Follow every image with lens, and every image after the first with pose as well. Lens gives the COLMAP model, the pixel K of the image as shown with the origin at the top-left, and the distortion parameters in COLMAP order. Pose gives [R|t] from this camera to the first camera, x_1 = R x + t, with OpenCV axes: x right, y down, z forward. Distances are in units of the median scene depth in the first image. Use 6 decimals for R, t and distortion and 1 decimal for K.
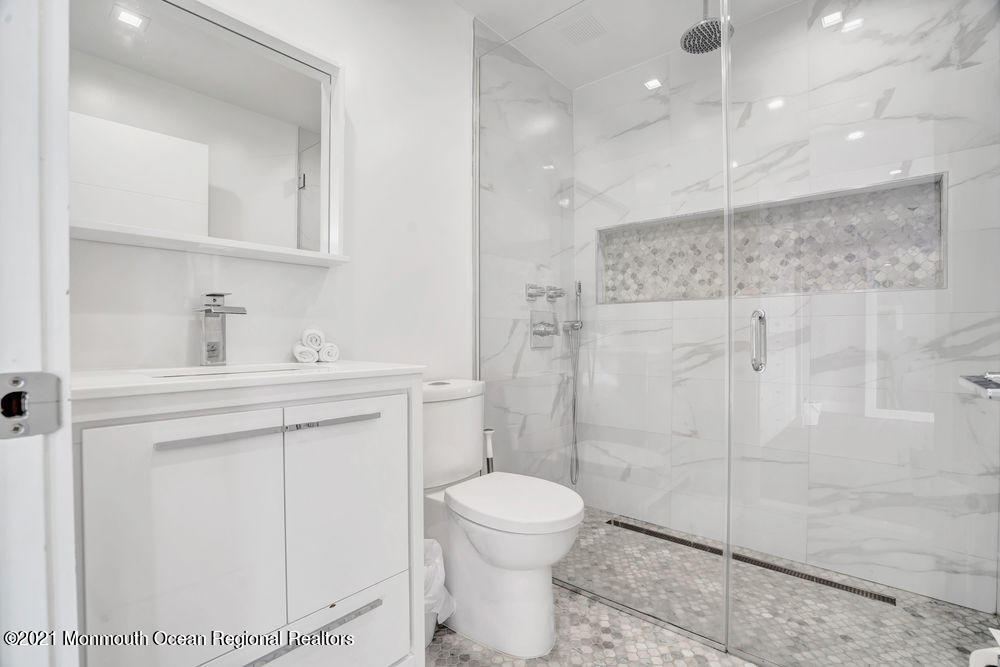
lens RADIAL K [[460.6, 0, 495.5], [0, 460.6, 330.7], [0, 0, 1]] dist [-0.042249, 0.013103]
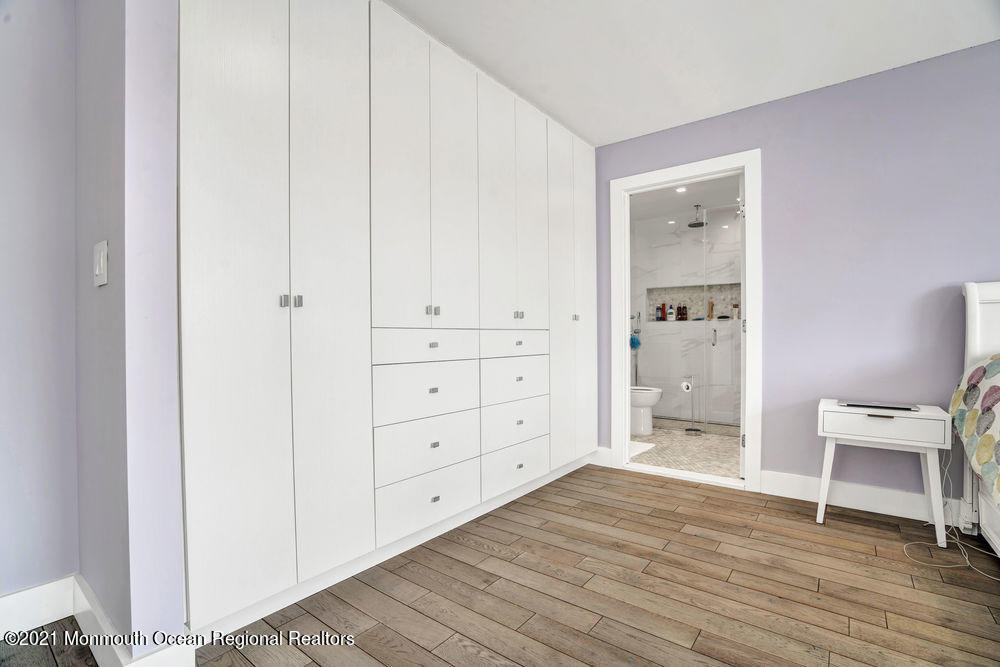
lens RADIAL K [[460.6, 0, 503.9], [0, 460.6, 338.9], [0, 0, 1]] dist [-0.042249, 0.013103]
pose [[0.997704, -0.002647, 0.067678, -0.701775], [0.001846, 0.999928, 0.011893, -0.005886], [-0.067705, -0.011741, 0.997636, -1.323761]]
